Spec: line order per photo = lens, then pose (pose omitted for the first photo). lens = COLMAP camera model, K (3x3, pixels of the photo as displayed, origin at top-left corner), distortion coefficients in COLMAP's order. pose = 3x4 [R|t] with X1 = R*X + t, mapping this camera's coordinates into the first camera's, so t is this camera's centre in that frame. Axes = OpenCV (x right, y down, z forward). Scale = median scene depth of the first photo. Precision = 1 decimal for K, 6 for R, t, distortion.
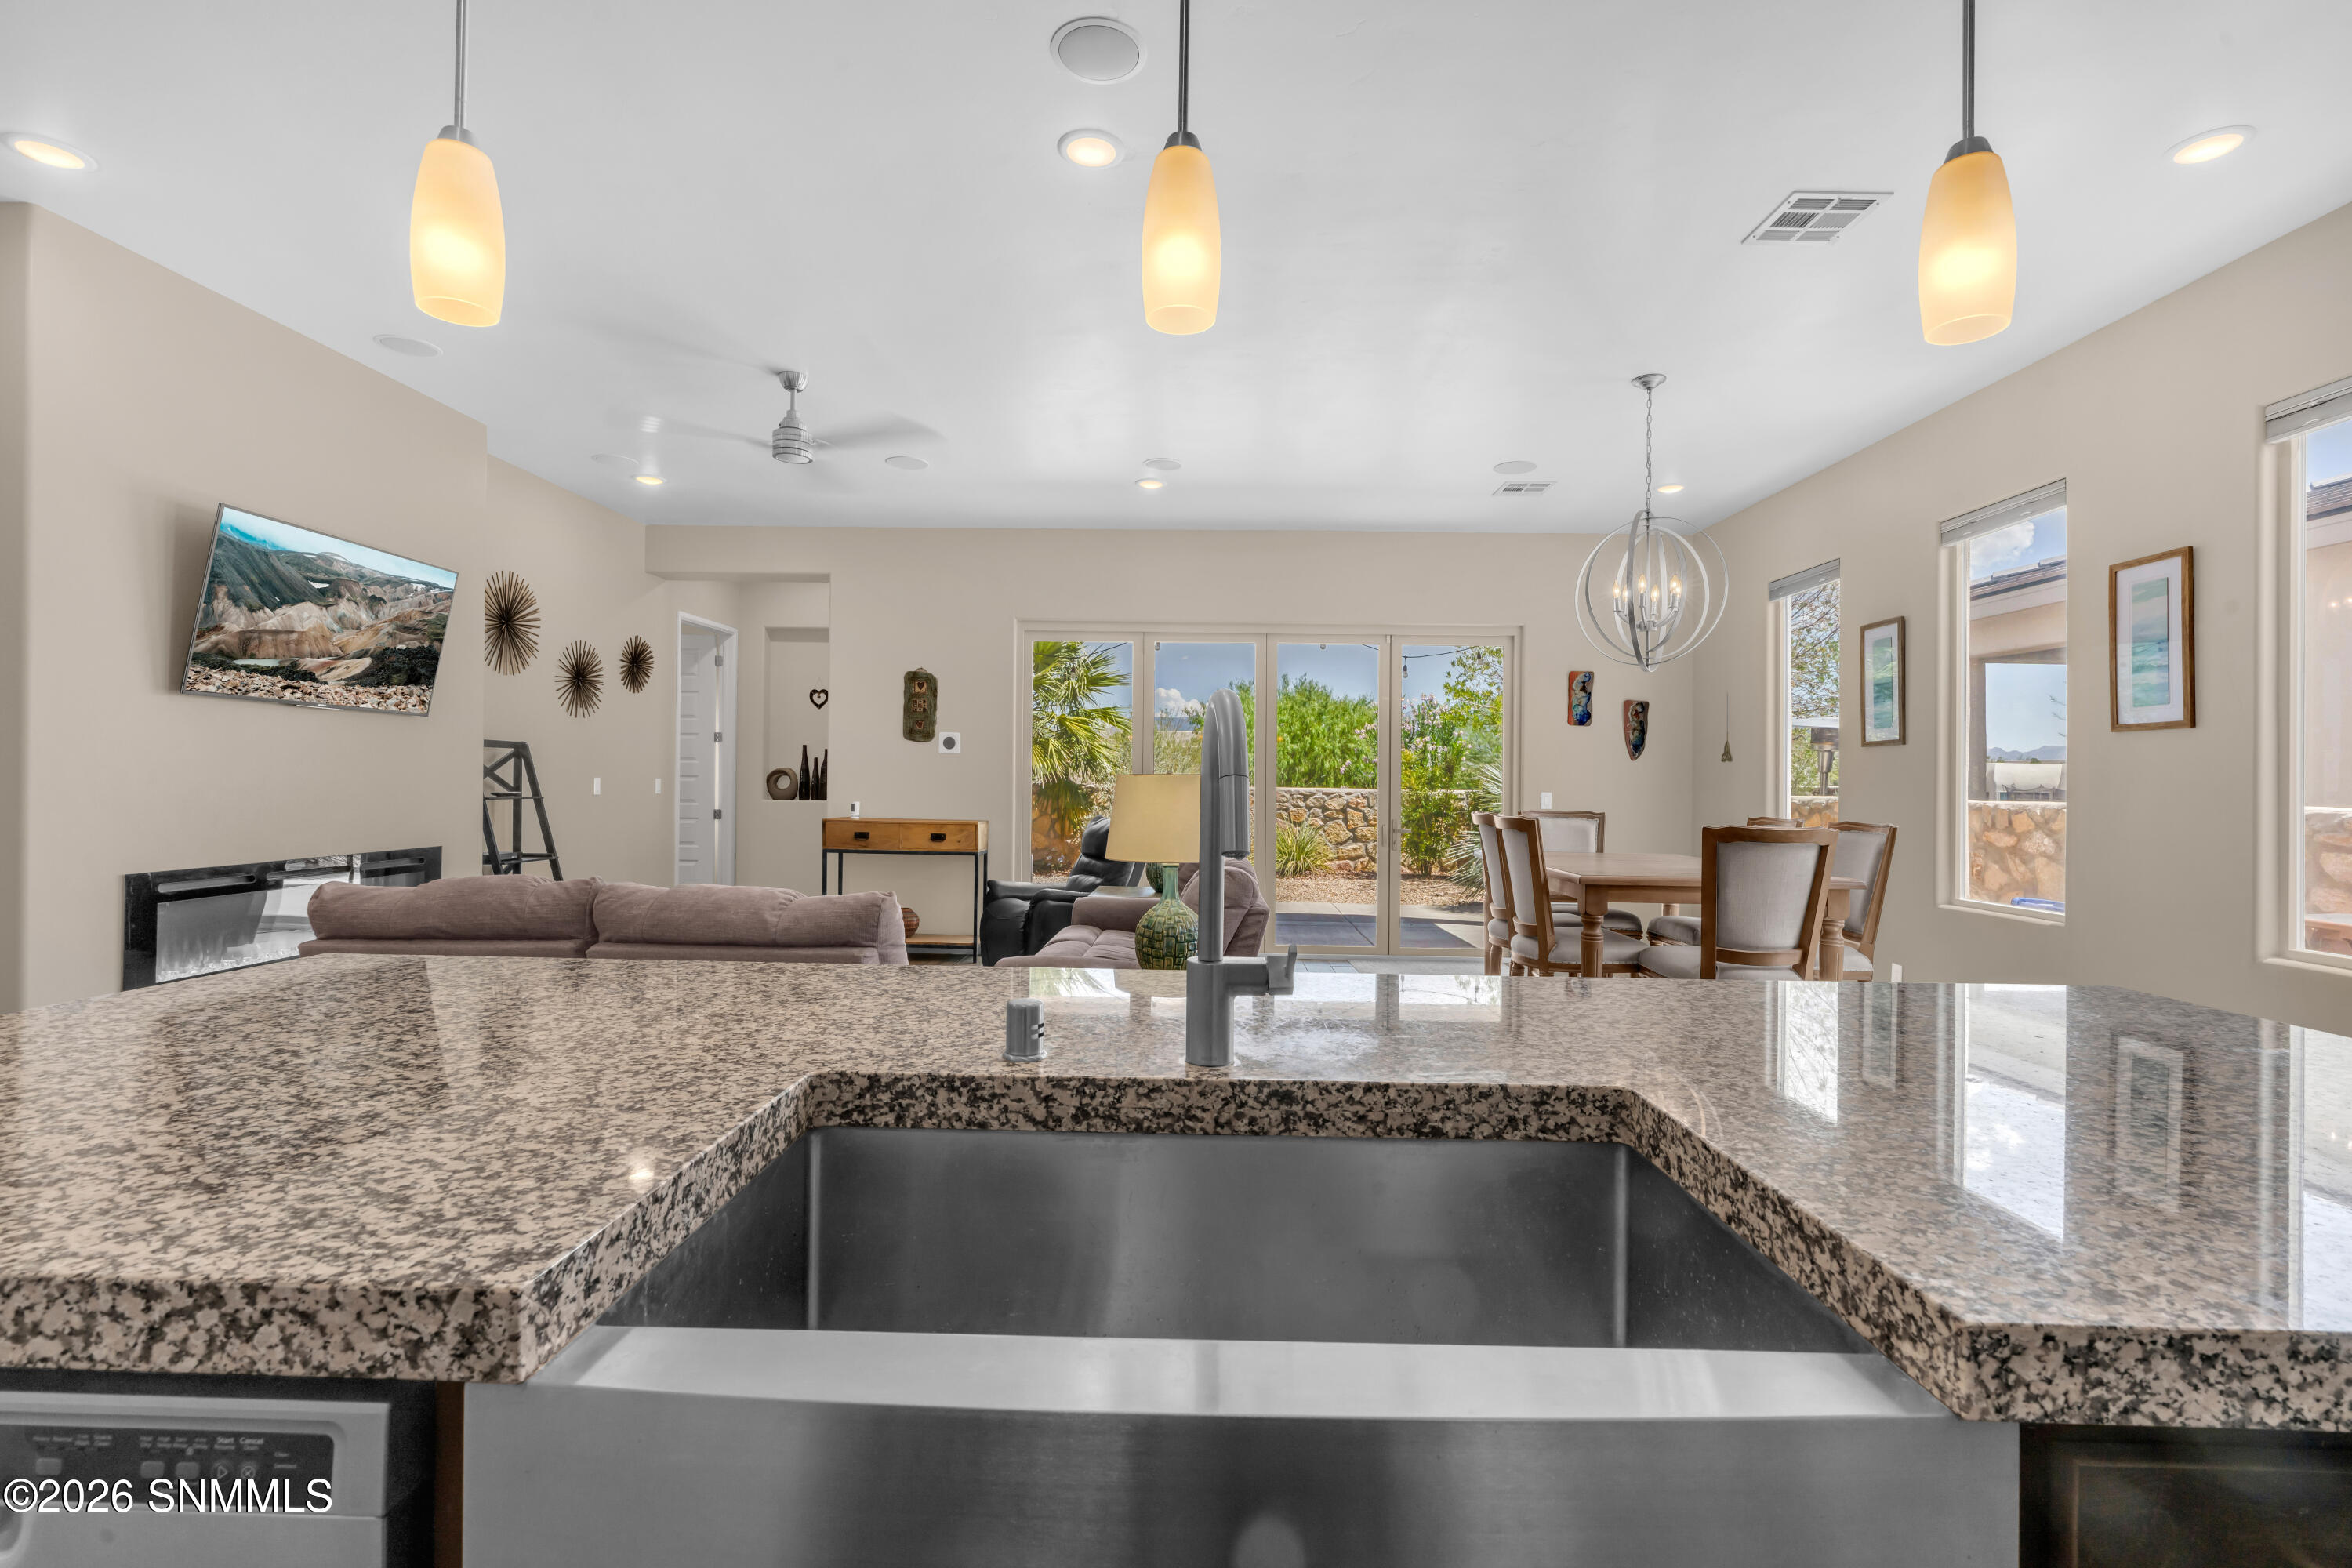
lens RADIAL K [[1059.4, 0, 1195.4], [0, 1059.4, 774.9], [0, 0, 1]] dist [-0.011791, -0.000100]
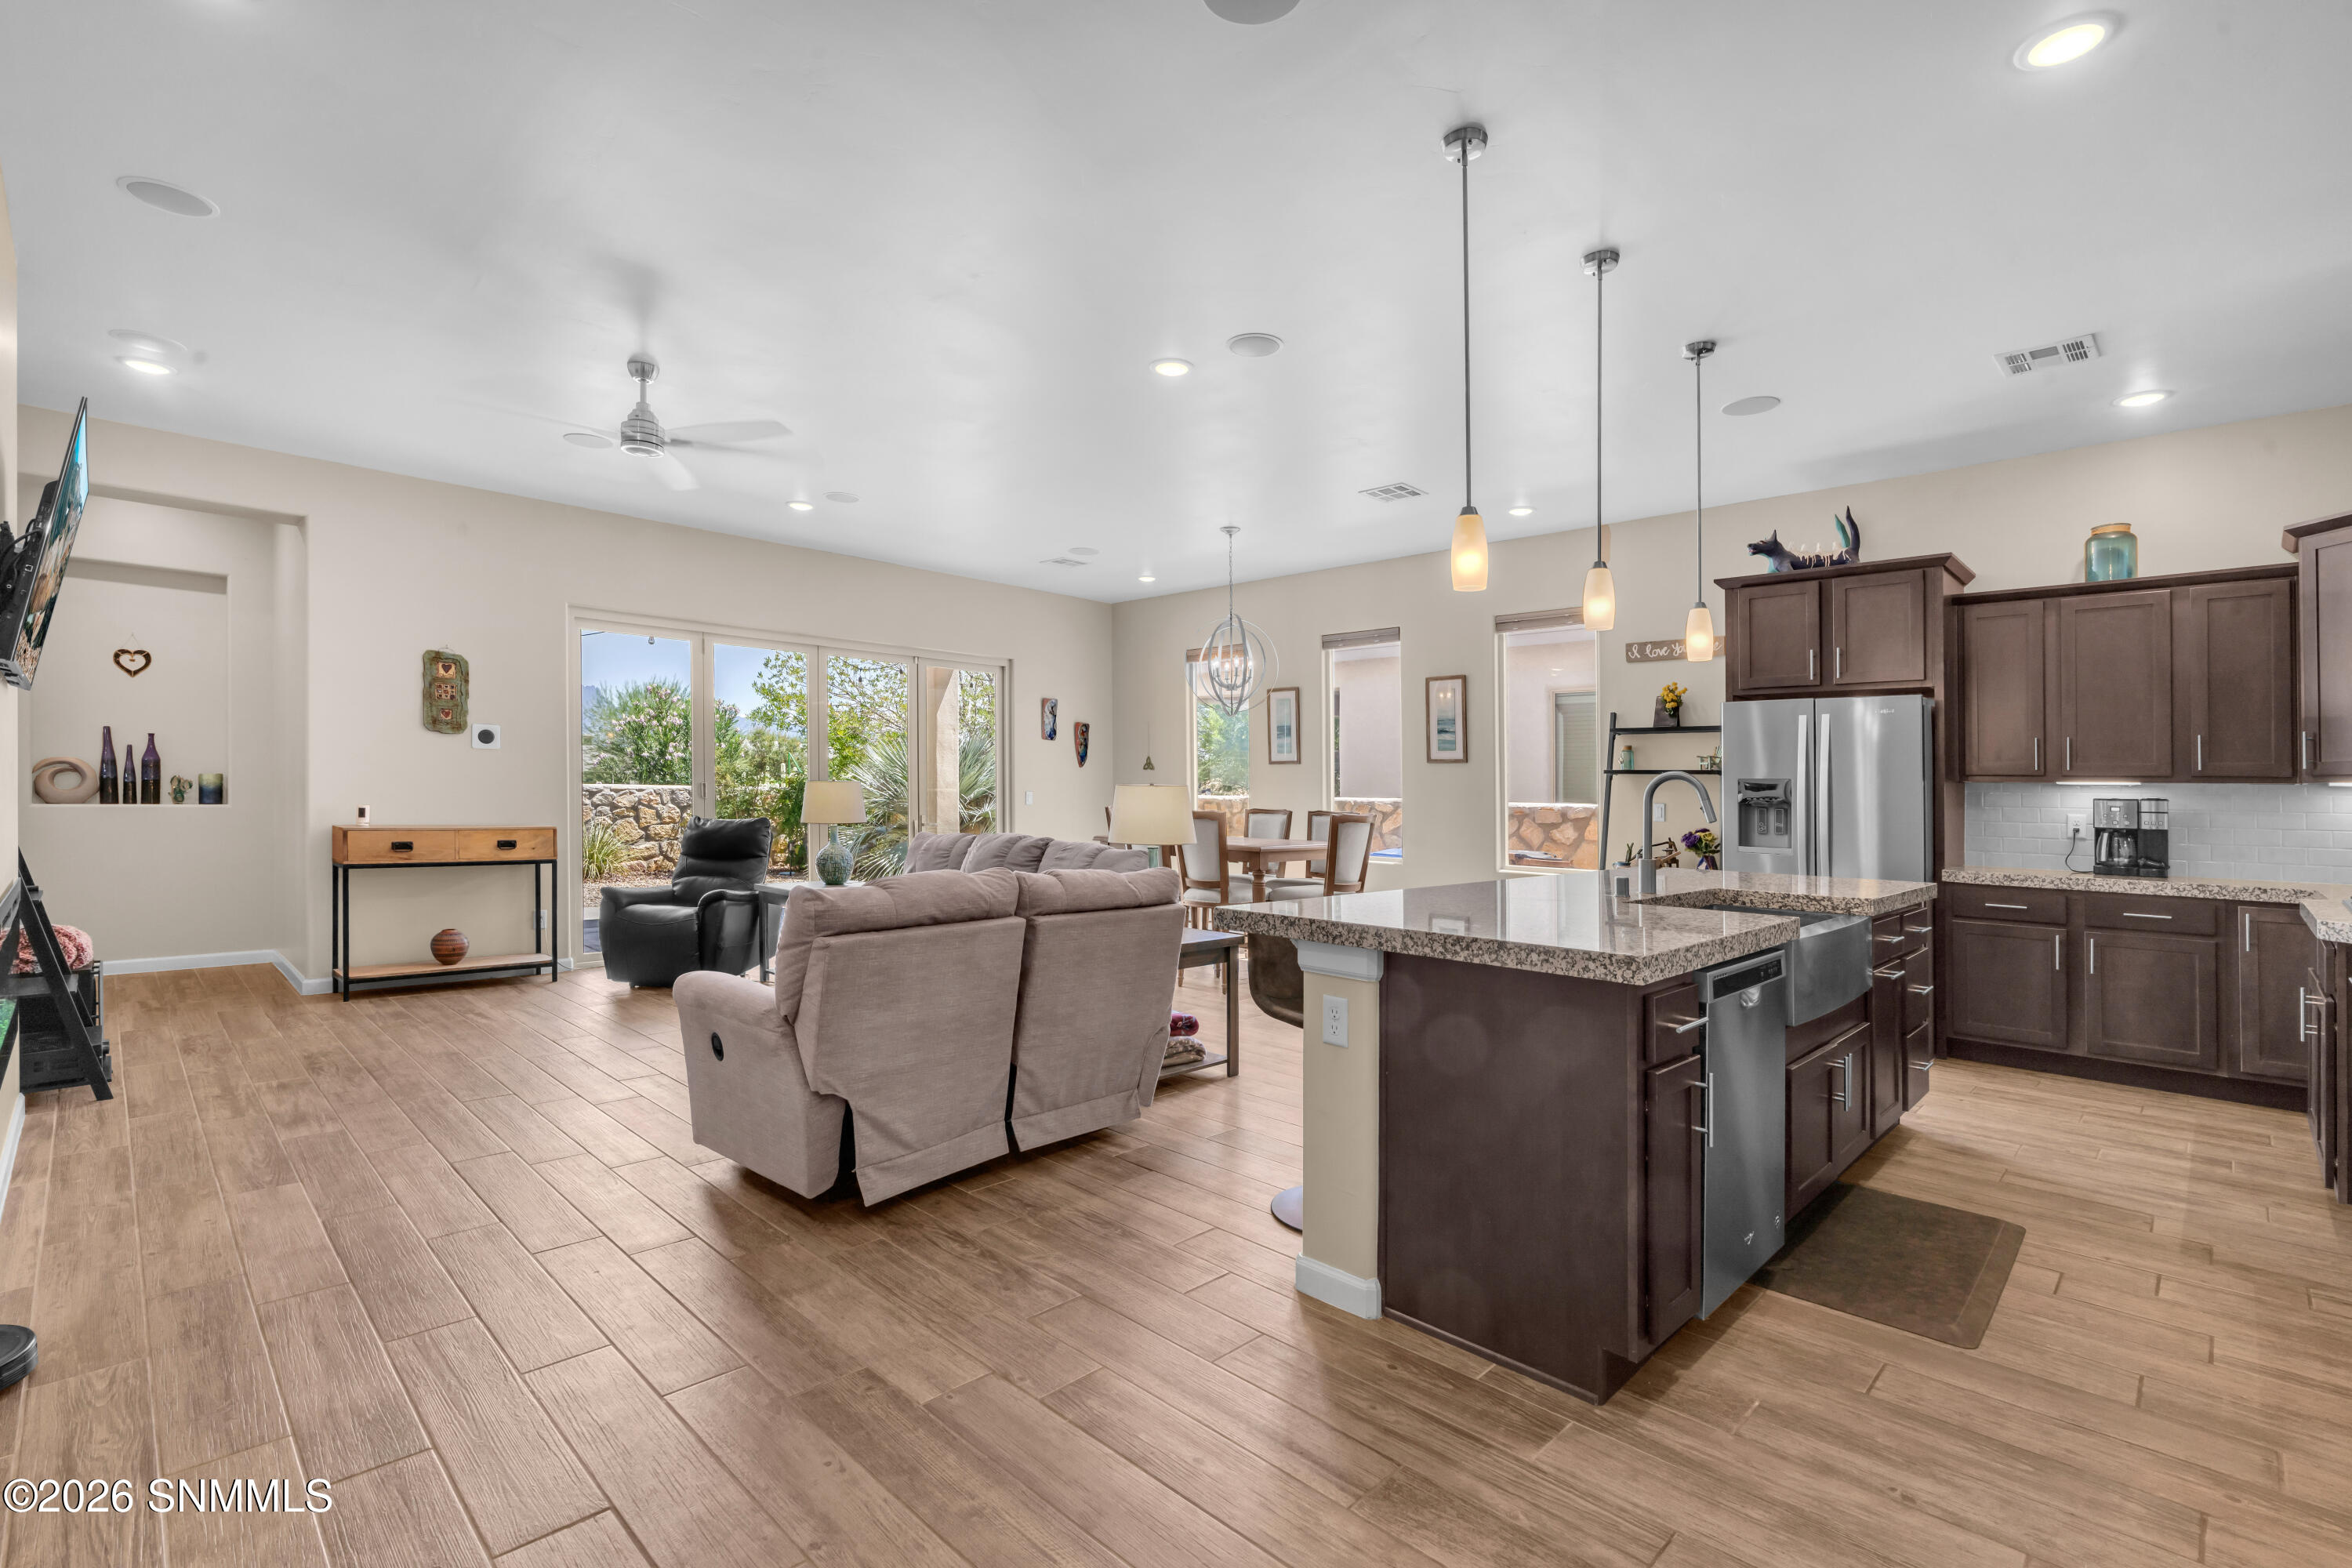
lens RADIAL K [[1072.2, 0, 1183.3], [0, 1072.2, 746.0], [0, 0, 1]] dist [-0.000618, 0.000195]
pose [[0.678948, 0.028080, 0.733649, -0.823717], [-0.013680, 0.999579, -0.025598, -0.013238], [-0.734059, 0.007344, 0.679046, -0.025412]]
